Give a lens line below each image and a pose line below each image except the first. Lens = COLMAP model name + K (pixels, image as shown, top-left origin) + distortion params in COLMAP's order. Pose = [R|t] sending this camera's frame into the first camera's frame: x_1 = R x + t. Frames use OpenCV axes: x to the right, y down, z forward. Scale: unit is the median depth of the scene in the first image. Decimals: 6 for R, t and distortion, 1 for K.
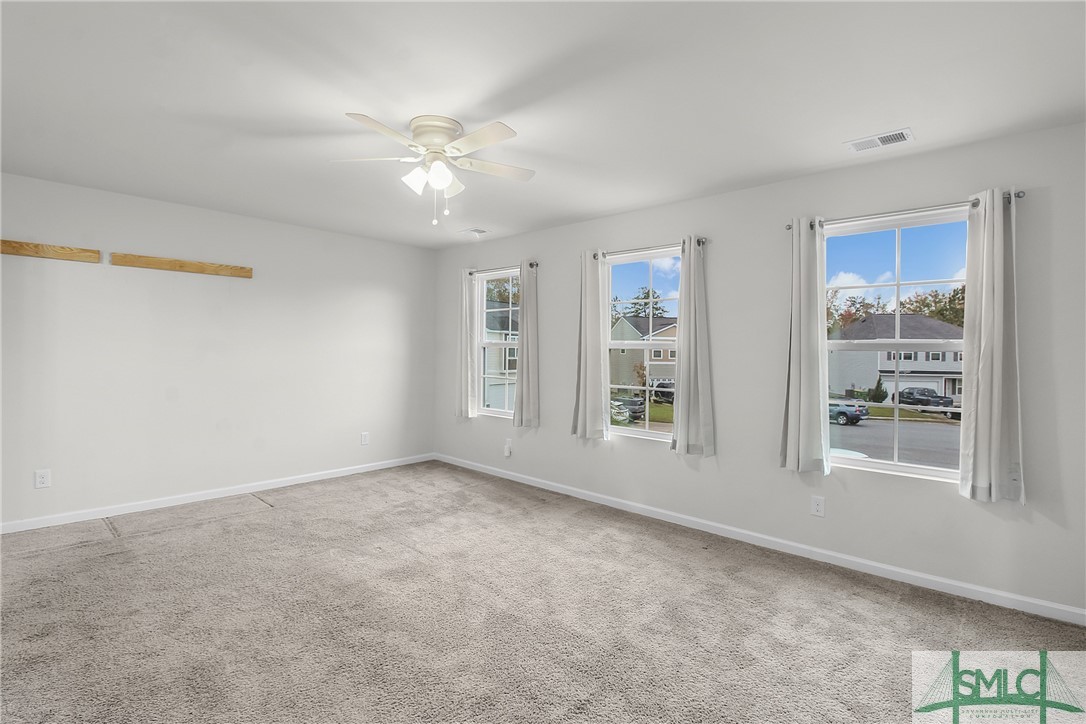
lens RADIAL K [[510.6, 0, 542.6], [0, 510.6, 343.7], [0, 0, 1]] dist [0.001511, -0.012234]
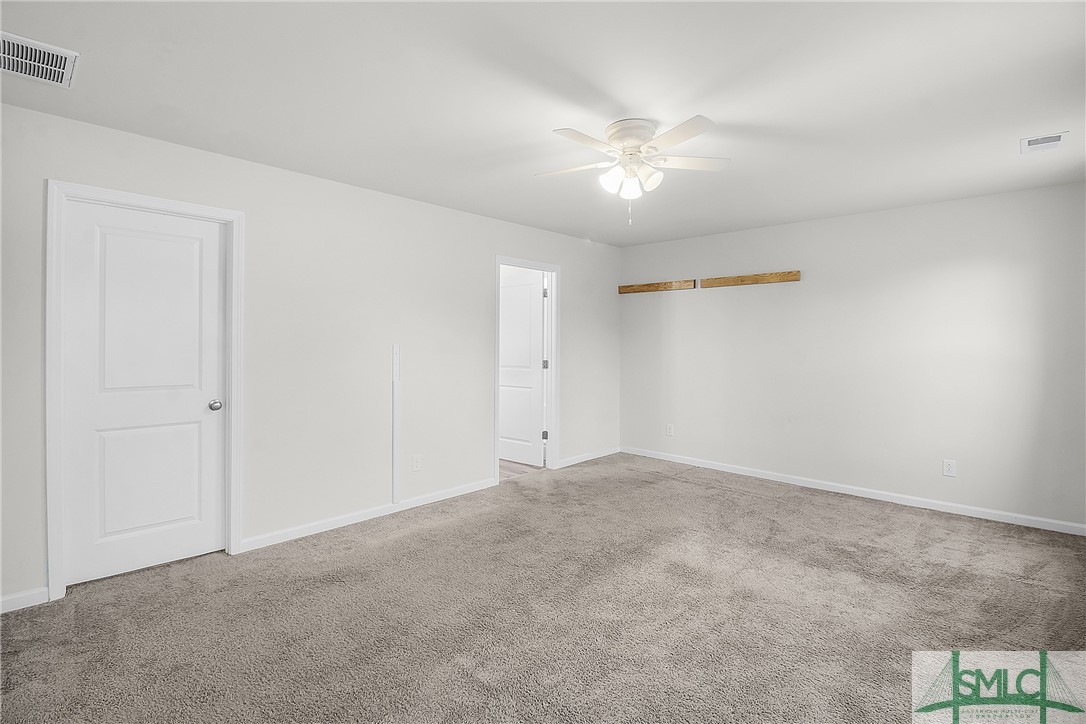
lens RADIAL K [[510.6, 0, 542.6], [0, 510.6, 343.7], [0, 0, 1]] dist [0.001511, -0.012234]
pose [[-0.013486, -0.005955, -0.999891, 0.572195], [0.005771, 0.999965, -0.006033, 0.005105], [0.999892, -0.005851, -0.013451, 0.574118]]
